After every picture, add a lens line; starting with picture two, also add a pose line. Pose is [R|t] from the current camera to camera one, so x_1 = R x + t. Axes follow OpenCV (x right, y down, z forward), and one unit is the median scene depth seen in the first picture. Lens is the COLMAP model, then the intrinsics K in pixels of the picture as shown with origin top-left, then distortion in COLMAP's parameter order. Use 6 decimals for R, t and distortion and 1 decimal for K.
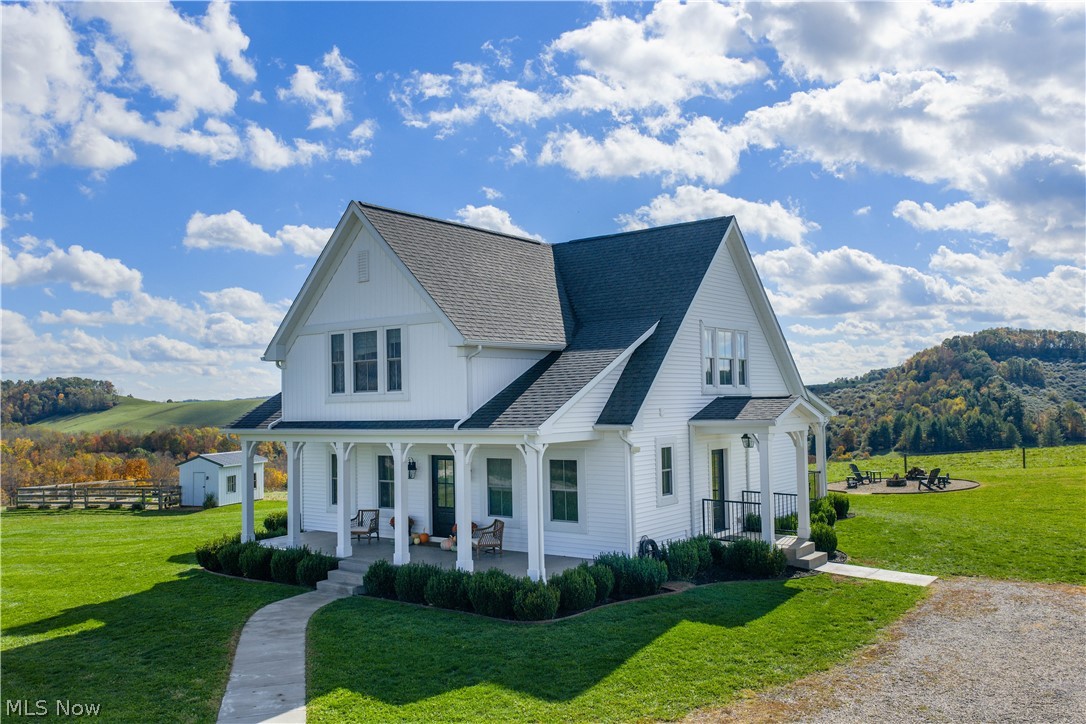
lens RADIAL K [[890.3, 0, 543.0], [0, 890.3, 362.0], [0, 0, 1]] dist [-0.008434, -0.004765]
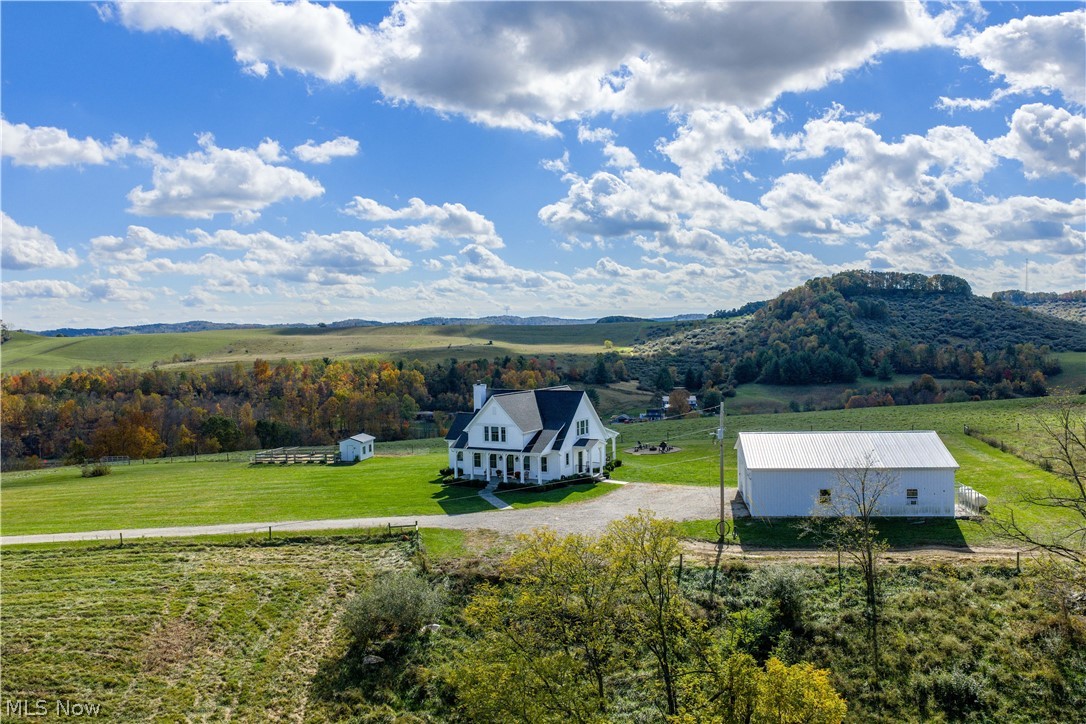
lens RADIAL K [[890.3, 0, 543.0], [0, 890.3, 362.0], [0, 0, 1]] dist [-0.008434, -0.004765]
pose [[0.992659, -0.006925, 0.120752, -0.015544], [-0.003113, 0.996566, 0.082743, -0.022073], [-0.120910, -0.082512, 0.989228, -0.100574]]
